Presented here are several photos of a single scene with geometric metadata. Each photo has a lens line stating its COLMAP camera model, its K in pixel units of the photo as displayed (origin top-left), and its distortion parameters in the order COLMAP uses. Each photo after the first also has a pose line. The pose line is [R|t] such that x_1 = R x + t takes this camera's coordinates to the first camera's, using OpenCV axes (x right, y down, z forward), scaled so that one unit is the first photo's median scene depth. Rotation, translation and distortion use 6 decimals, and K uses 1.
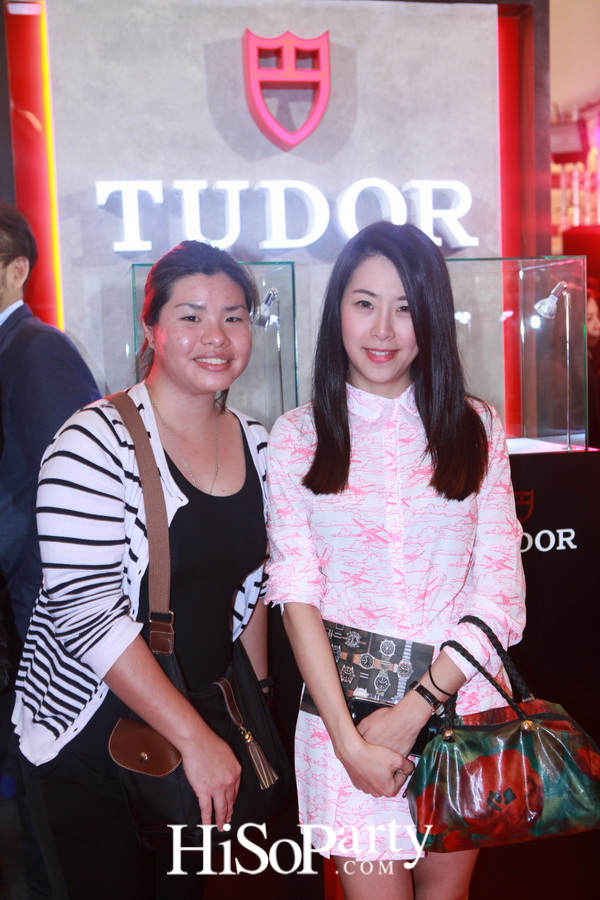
lens RADIAL K [[1024.9, 0, 287.1], [0, 1024.9, 450.2], [0, 0, 1]] dist [-0.000427, 0.012705]
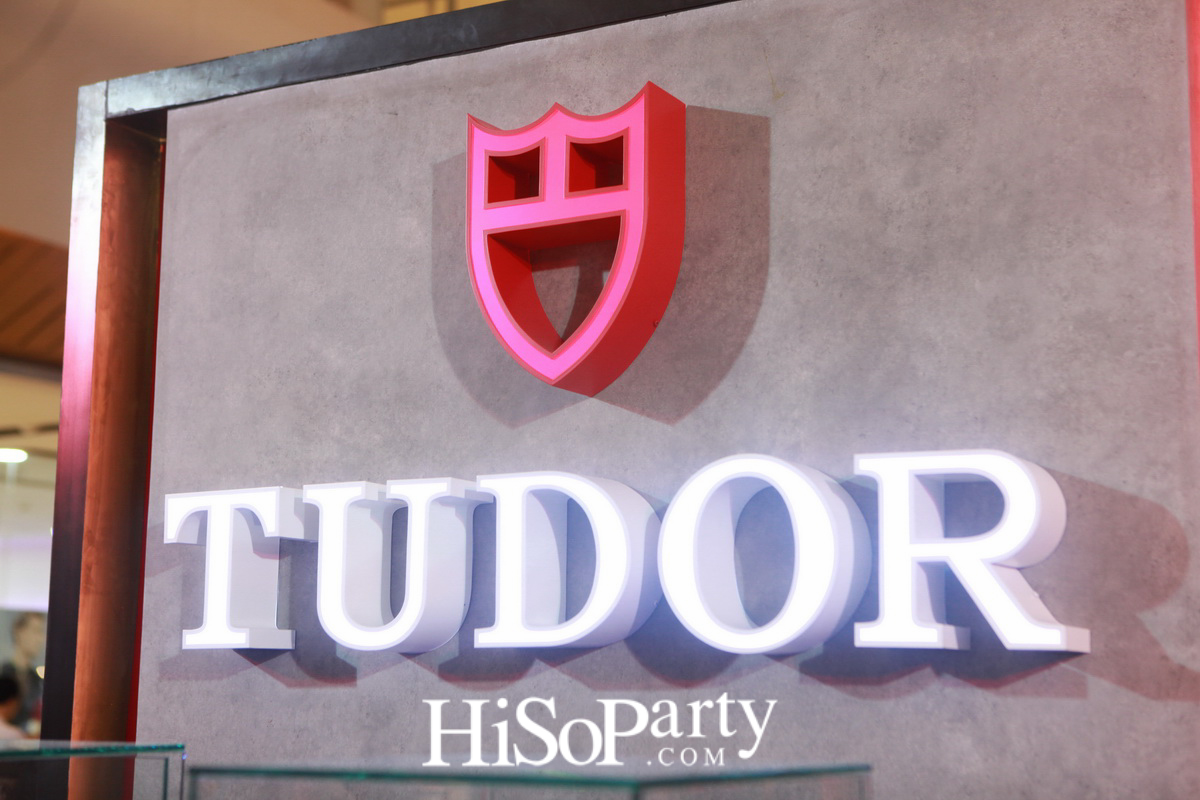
lens RADIAL K [[1892.2, 0, 600.0], [0, 1892.2, 400.0], [0, 0, 1]] dist [0.040051, 0.055773]
pose [[0.746243, -0.059523, -0.663008, 0.482384], [-0.105868, 0.972705, -0.206486, -0.144954], [0.657202, 0.224280, 0.719573, 0.498250]]
